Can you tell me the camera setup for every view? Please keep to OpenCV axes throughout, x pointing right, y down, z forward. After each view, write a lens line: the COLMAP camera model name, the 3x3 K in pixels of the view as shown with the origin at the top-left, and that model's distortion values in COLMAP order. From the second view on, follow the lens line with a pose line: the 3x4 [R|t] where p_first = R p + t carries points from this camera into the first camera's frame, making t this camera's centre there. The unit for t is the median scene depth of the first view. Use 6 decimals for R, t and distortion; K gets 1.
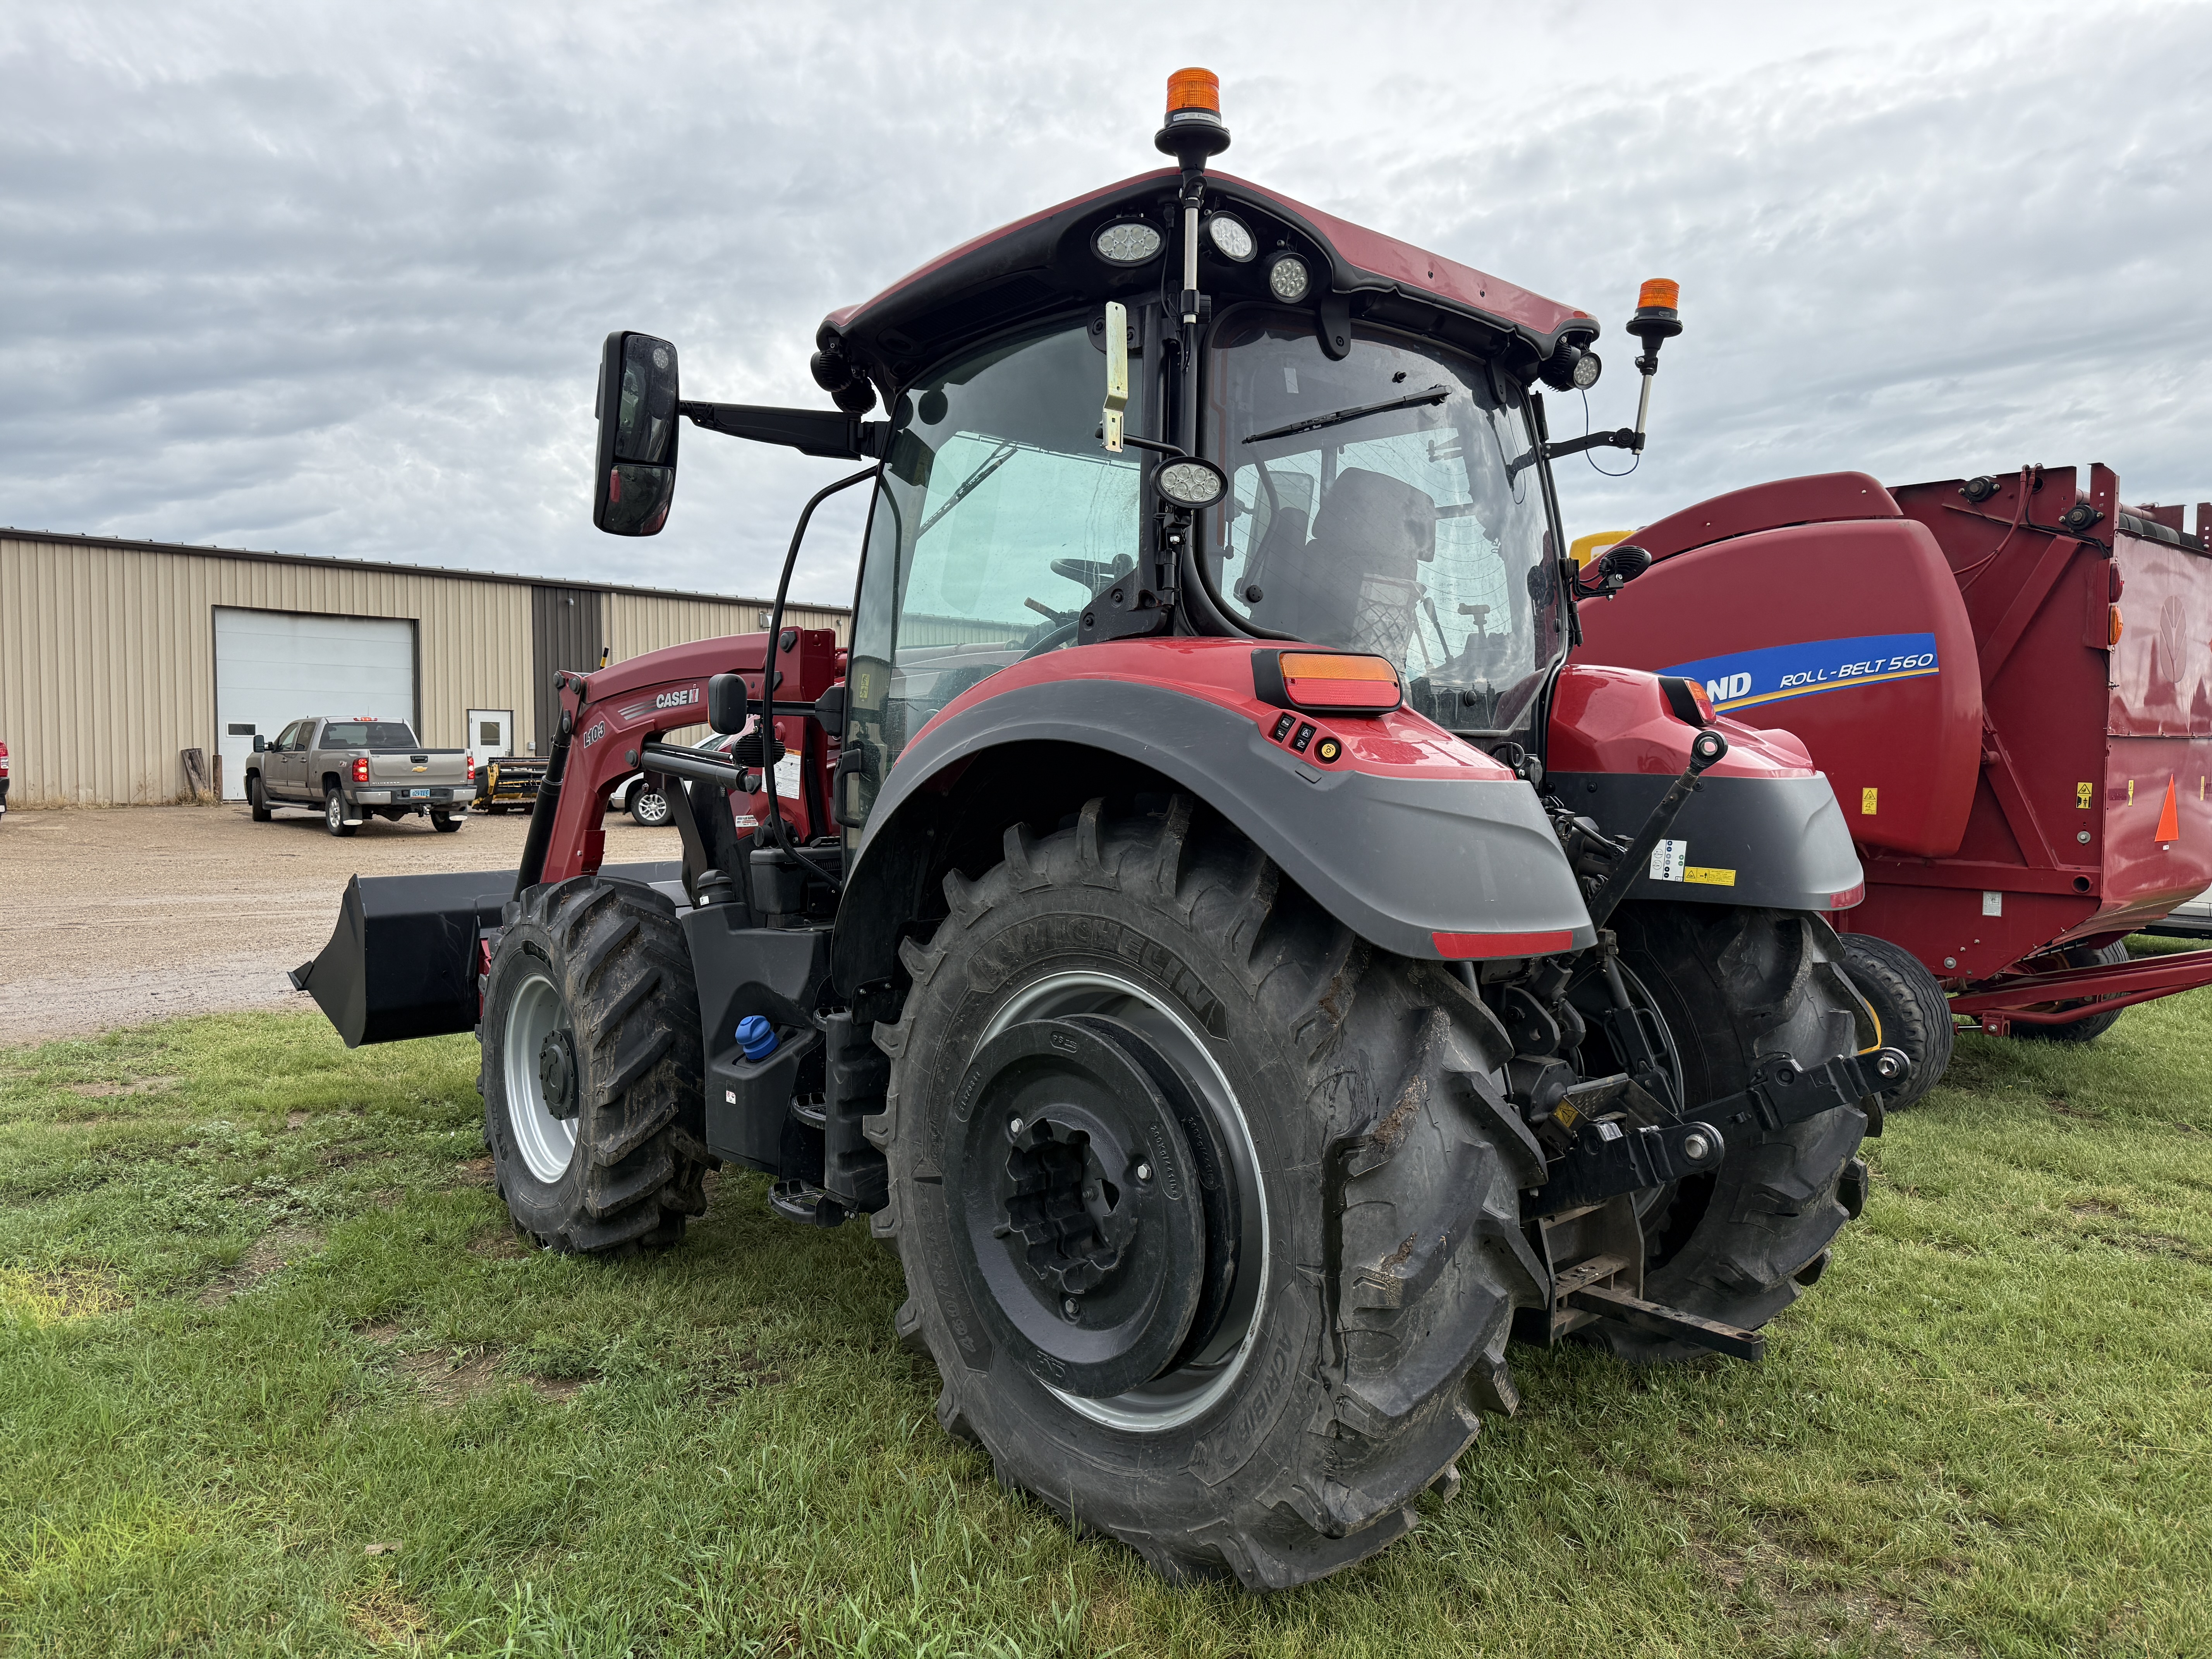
lens RADIAL K [[1565.1, 0, 1105.2], [0, 1565.1, 839.1], [0, 0, 1]] dist [0.004001, -0.001137]
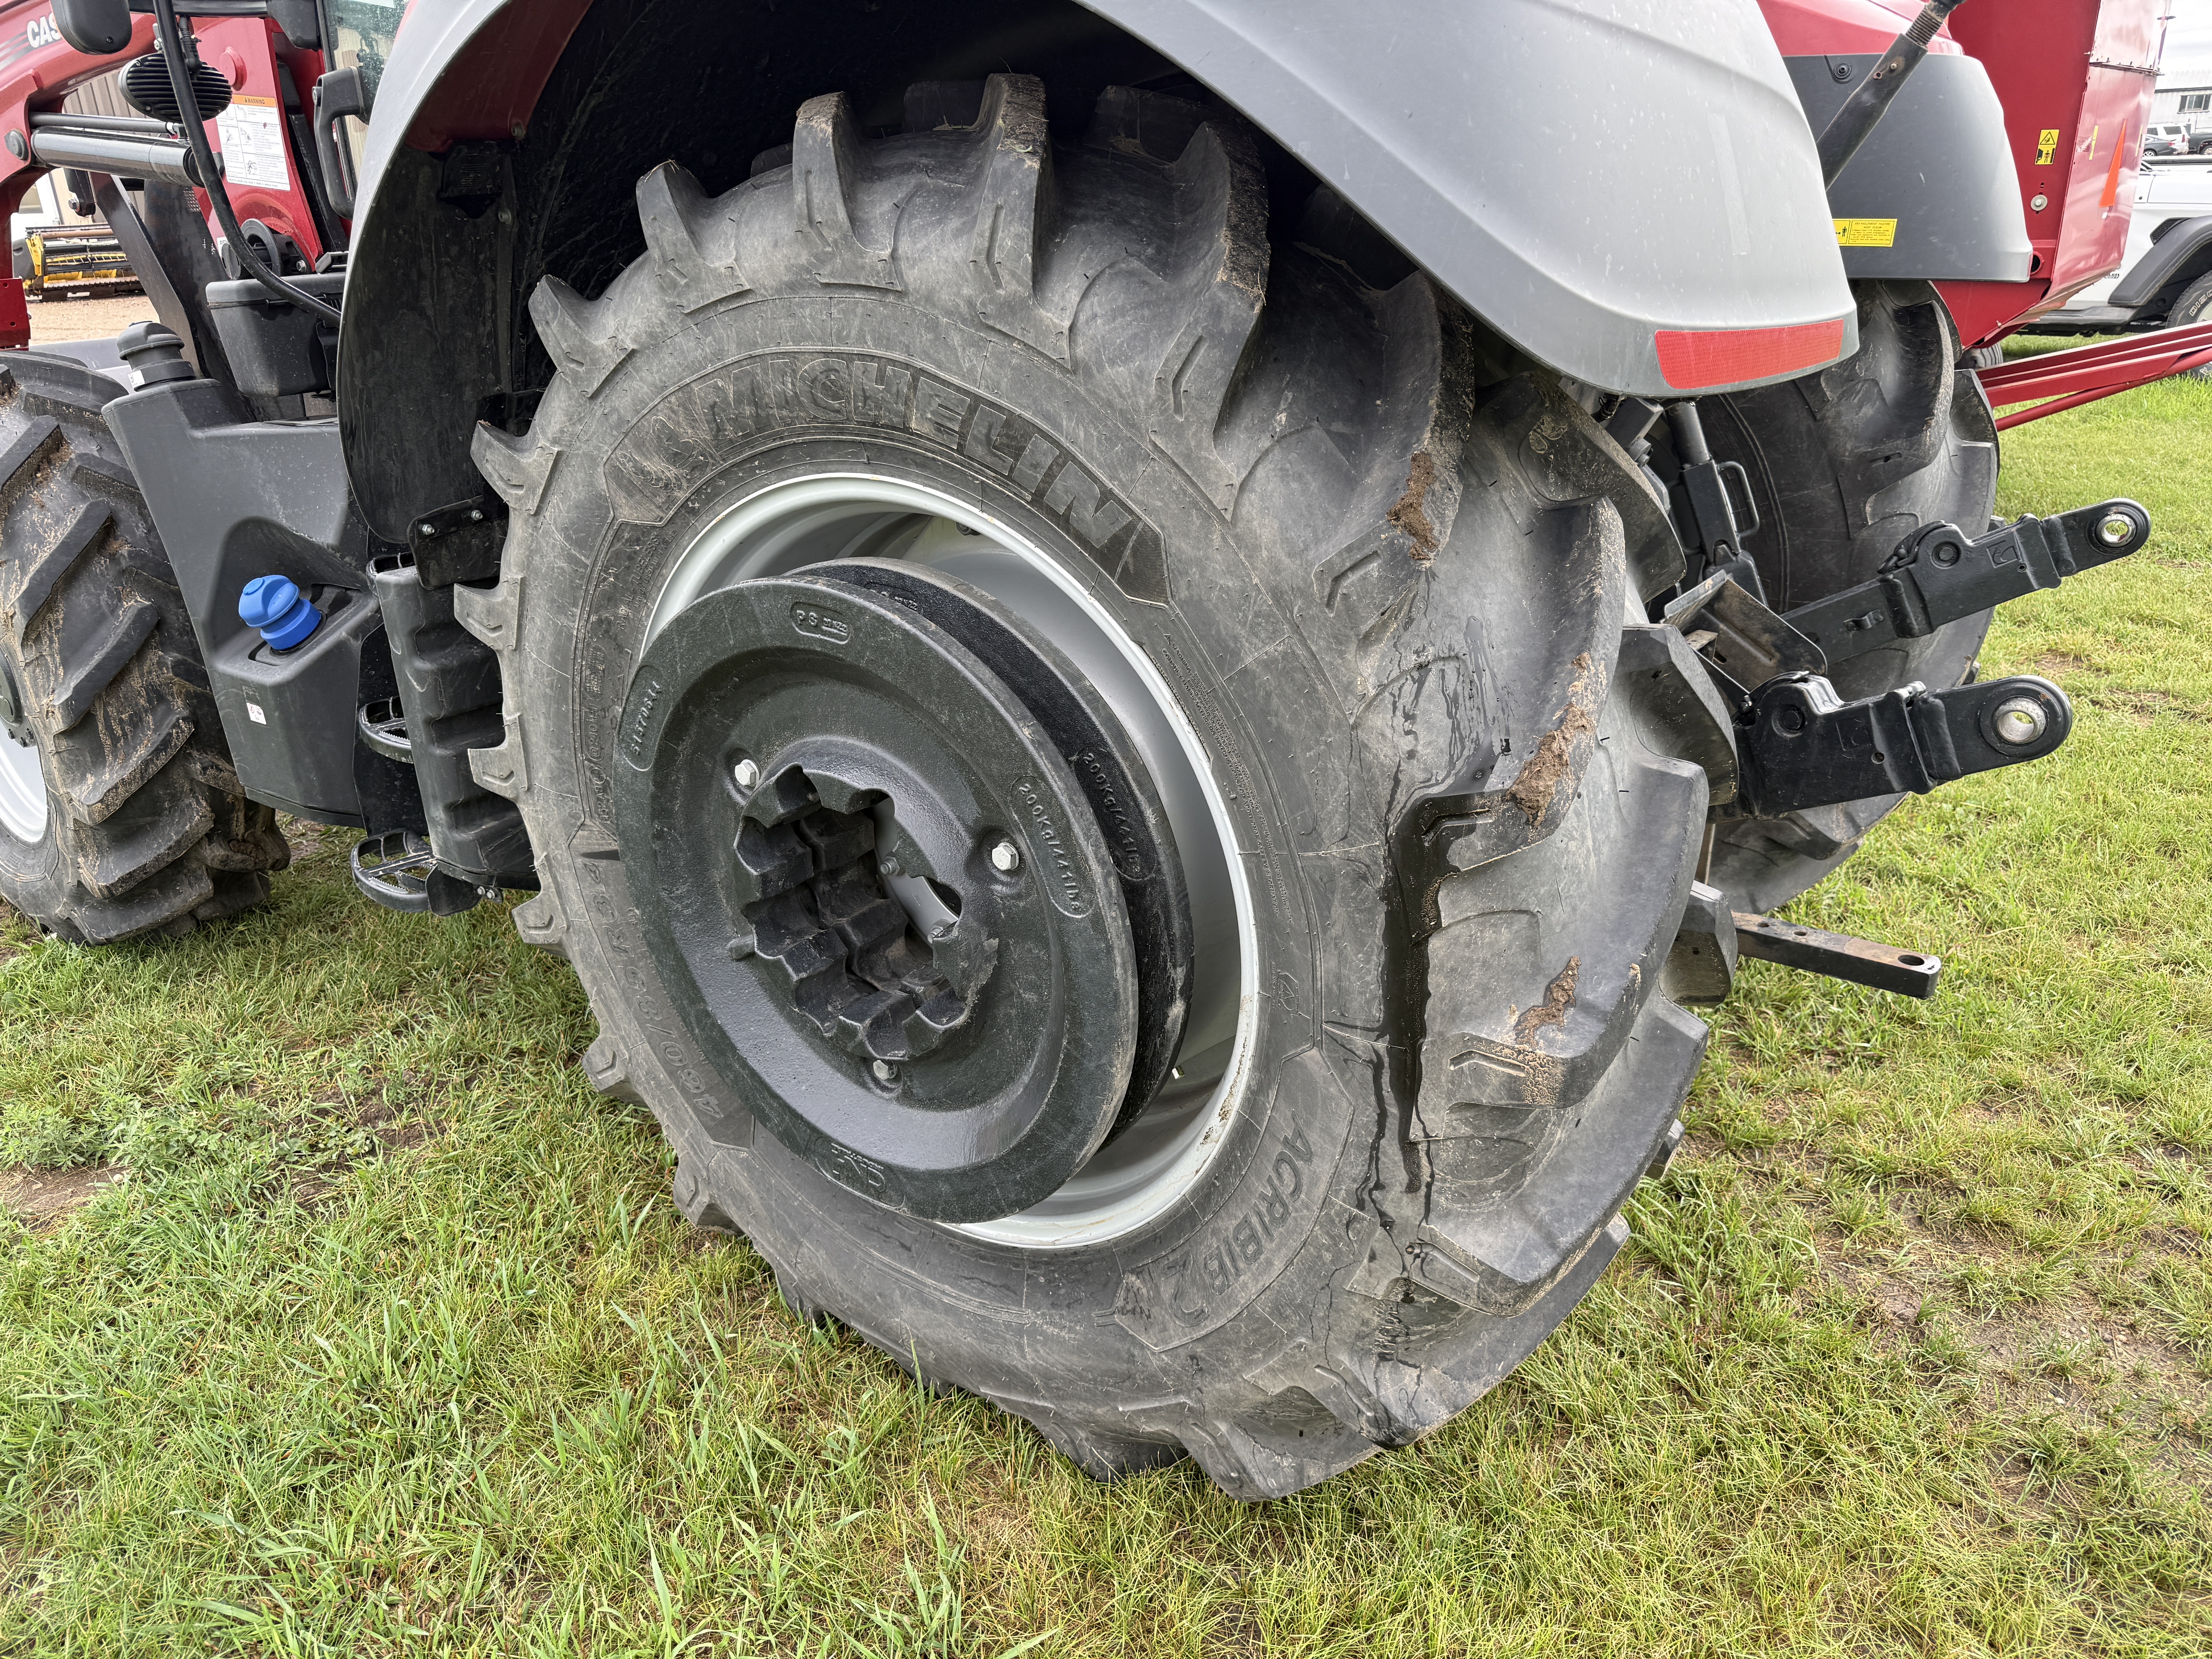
lens RADIAL K [[1536.6, 0, 1117.5], [0, 1536.6, 822.7], [0, 0, 1]] dist [0.055225, -0.061293]
pose [[0.981057, -0.107868, 0.160906, -0.018750], [0.050092, 0.943634, 0.327177, 0.034111], [-0.187128, -0.312920, 0.931163, 0.499444]]
